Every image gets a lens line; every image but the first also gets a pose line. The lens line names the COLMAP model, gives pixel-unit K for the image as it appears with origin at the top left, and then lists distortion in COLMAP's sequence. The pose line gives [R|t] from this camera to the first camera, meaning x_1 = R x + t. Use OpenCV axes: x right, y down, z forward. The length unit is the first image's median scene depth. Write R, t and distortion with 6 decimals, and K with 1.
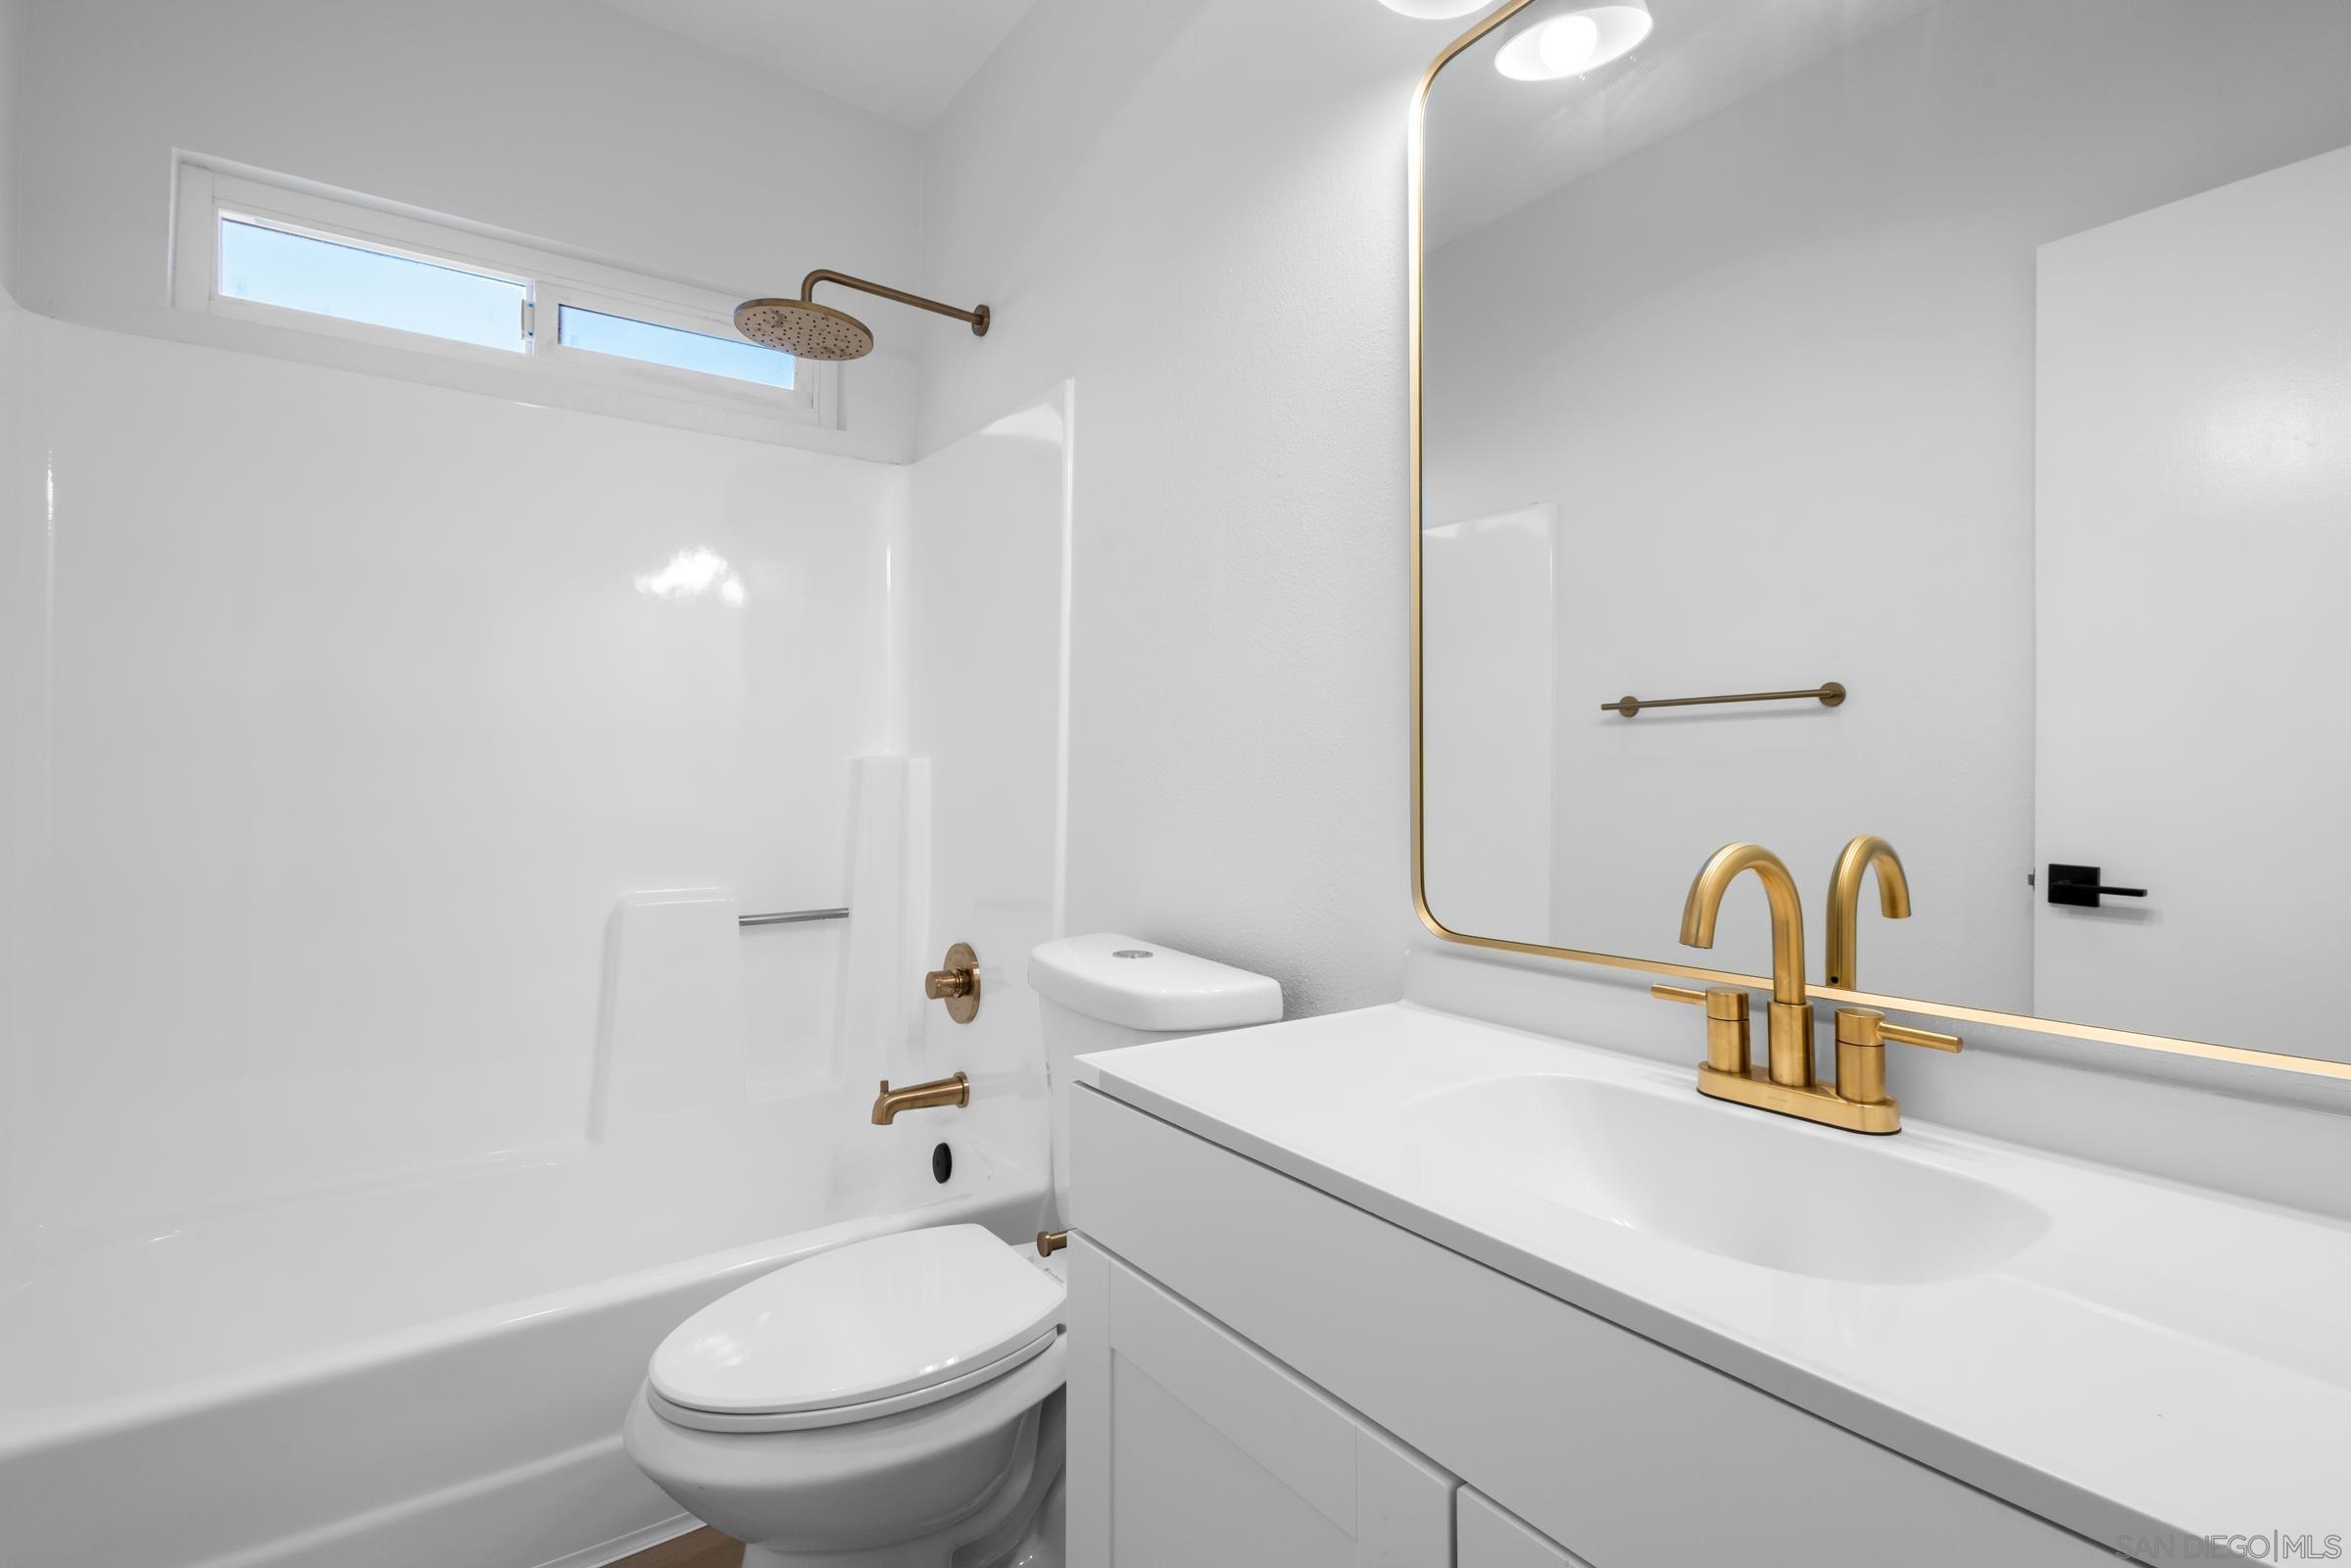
lens RADIAL K [[1090.0, 0, 1182.1], [0, 1090.0, 774.1], [0, 0, 1]] dist [0.017605, -0.008394]
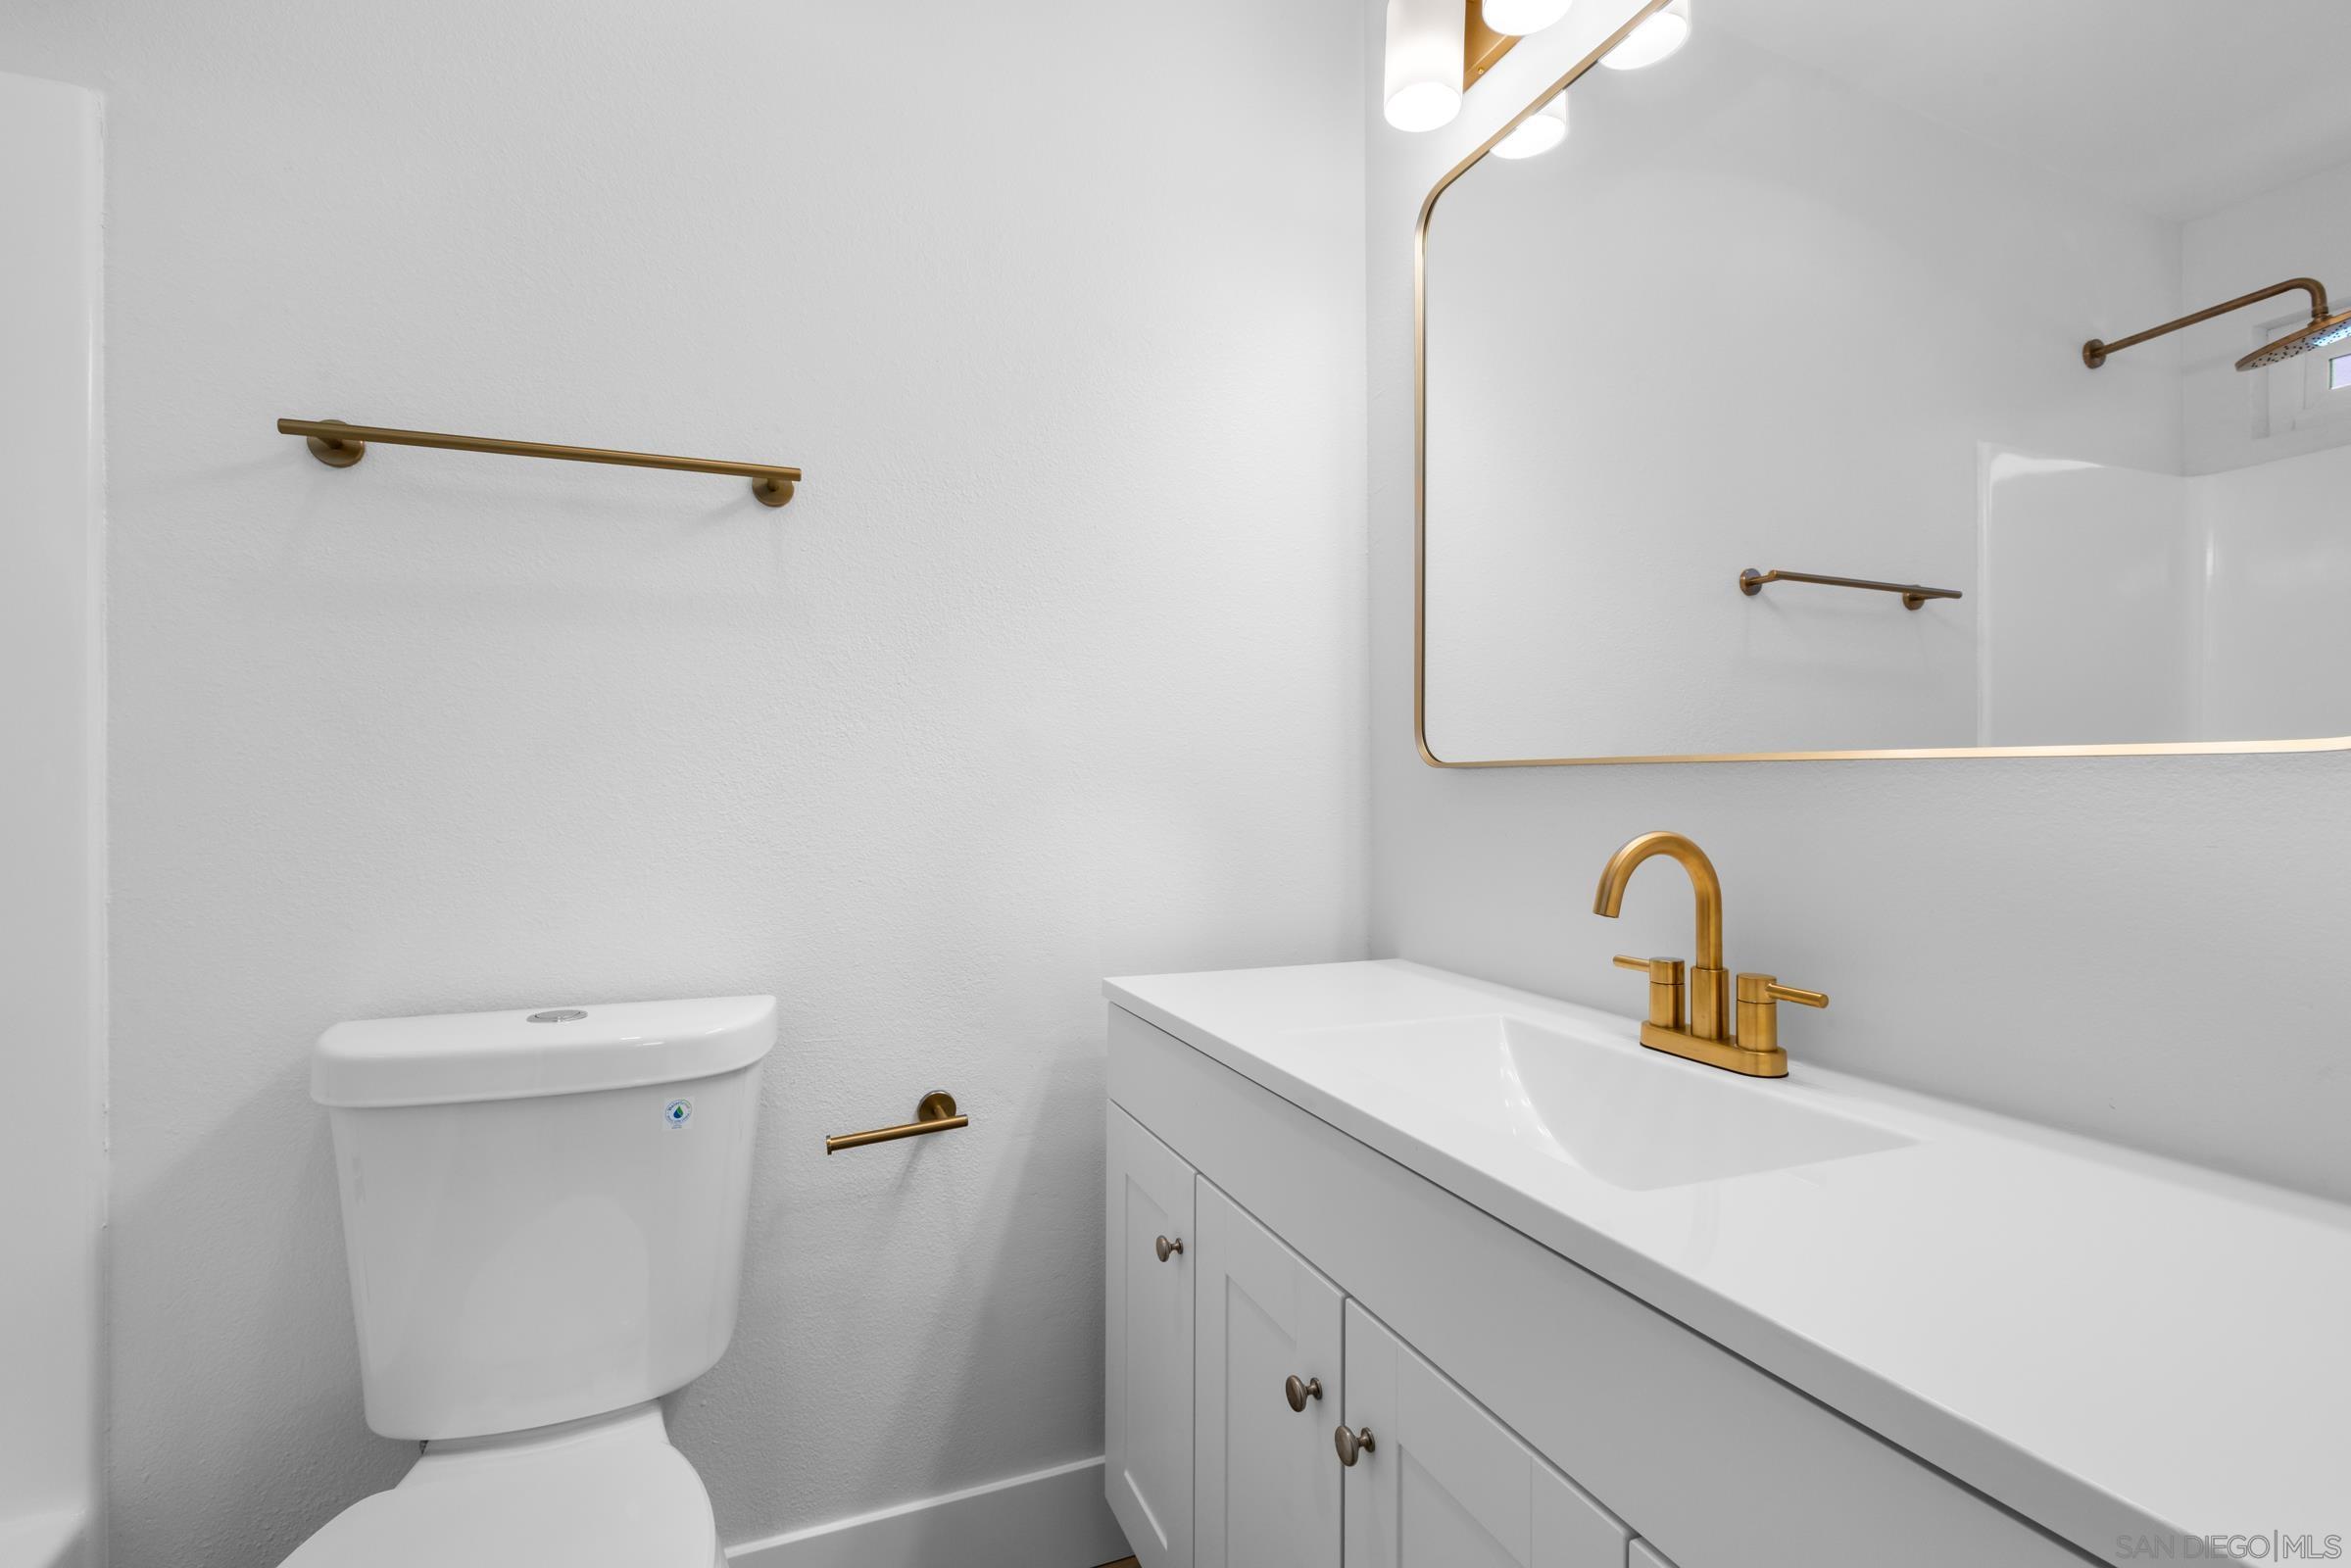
lens RADIAL K [[1090.0, 0, 1182.1], [0, 1090.0, 774.1], [0, 0, 1]] dist [0.017605, -0.008394]
pose [[0.981271, 0.001244, -0.192627, 0.223958], [-0.002206, 0.999986, -0.004779, 0.005994], [0.192618, 0.005114, 0.981260, -0.266468]]
